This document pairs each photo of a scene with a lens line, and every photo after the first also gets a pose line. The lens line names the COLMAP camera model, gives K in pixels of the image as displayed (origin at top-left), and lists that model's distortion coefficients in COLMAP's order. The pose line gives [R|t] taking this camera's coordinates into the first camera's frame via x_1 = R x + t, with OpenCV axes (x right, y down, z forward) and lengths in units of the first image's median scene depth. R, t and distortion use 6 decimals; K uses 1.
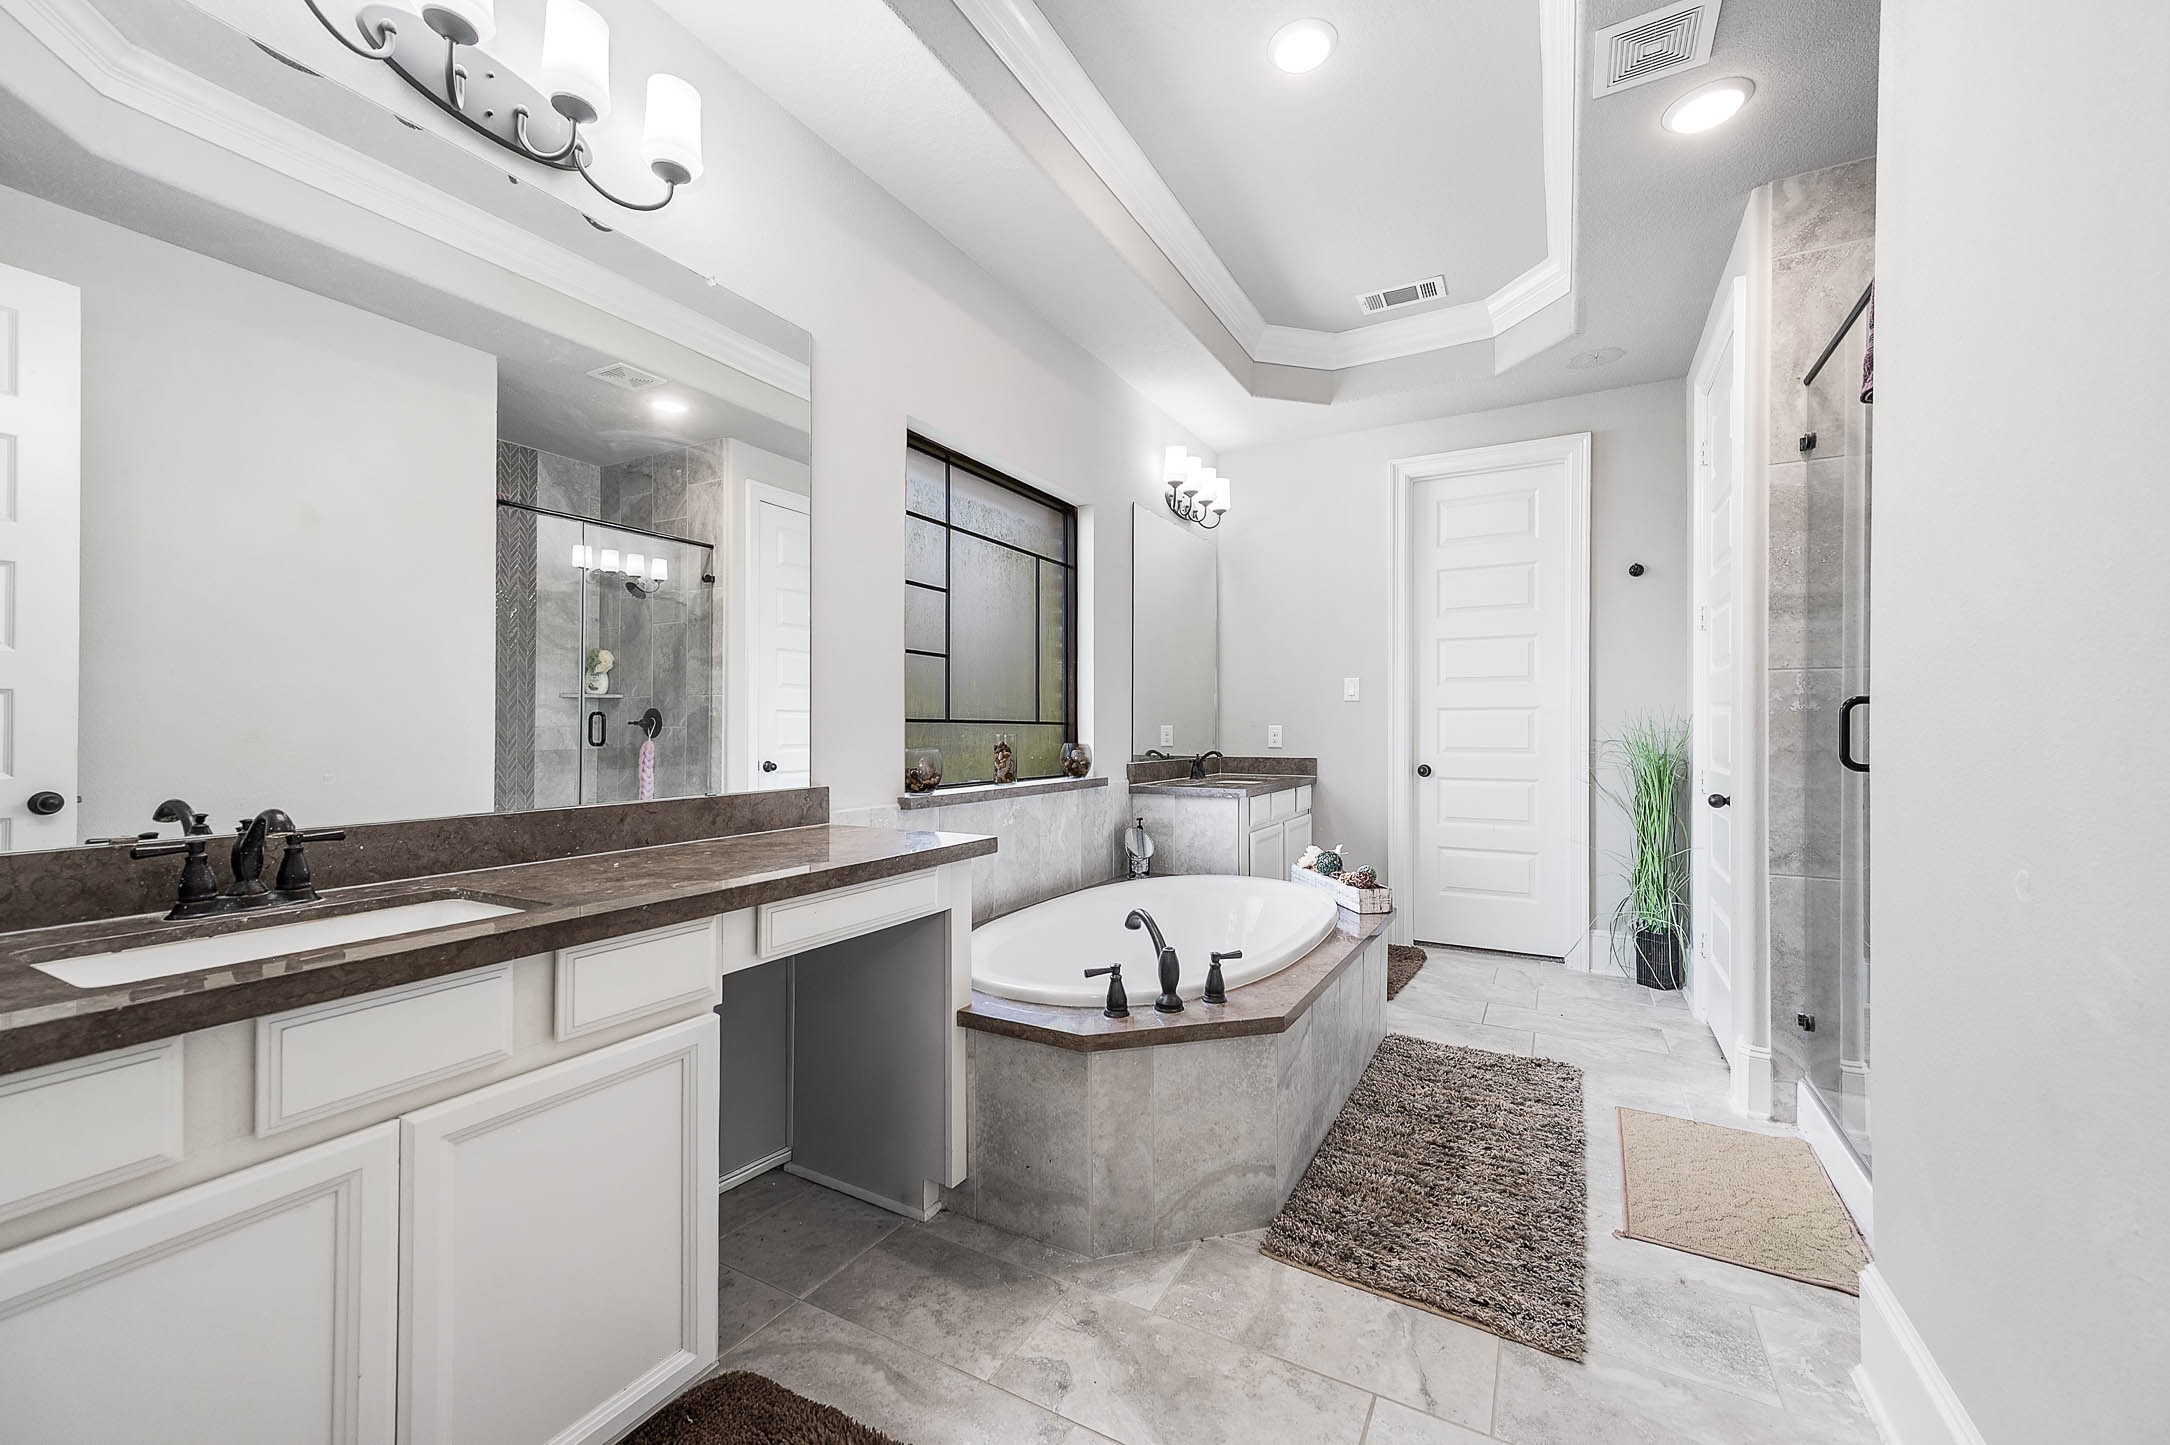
lens RADIAL K [[855.5, 0, 1085.0], [0, 855.5, 722.5], [0, 0, 1]] dist [0.020778, 0.000024]
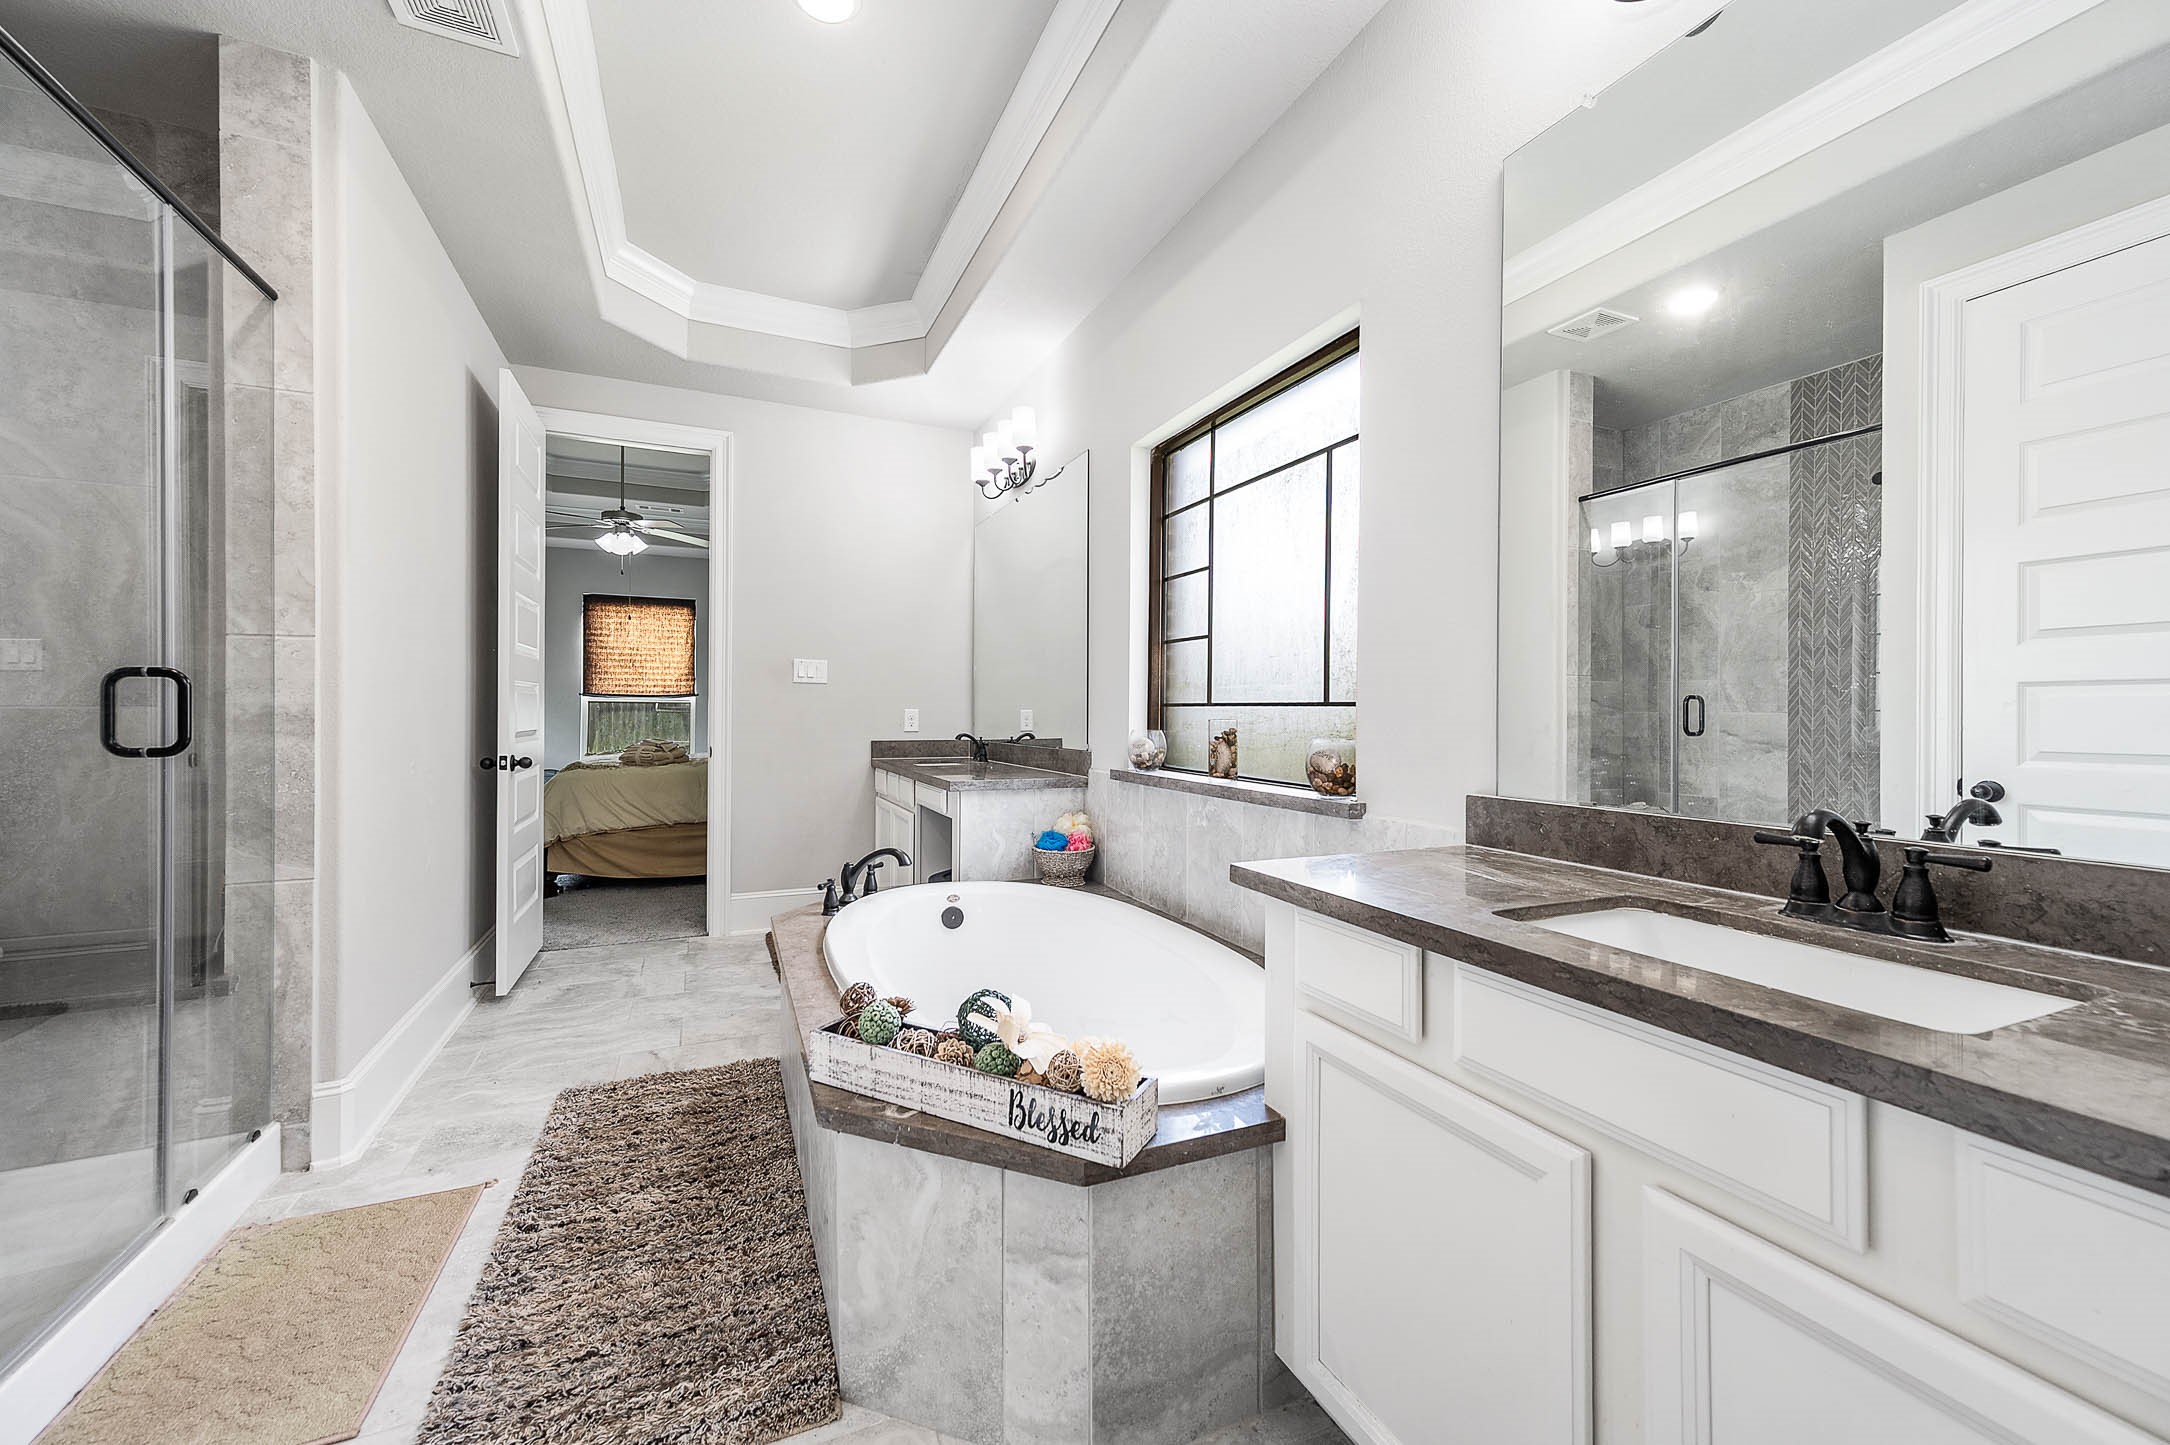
lens RADIAL K [[826.1, 0, 1085.0], [0, 826.1, 722.5], [0, 0, 1]] dist [-0.001601, -0.000077]
pose [[-0.588208, -0.000512, -0.808710, 0.650856], [-0.004019, 0.999989, 0.002290, 0.015930], [0.808700, 0.004597, -0.588204, 1.410654]]
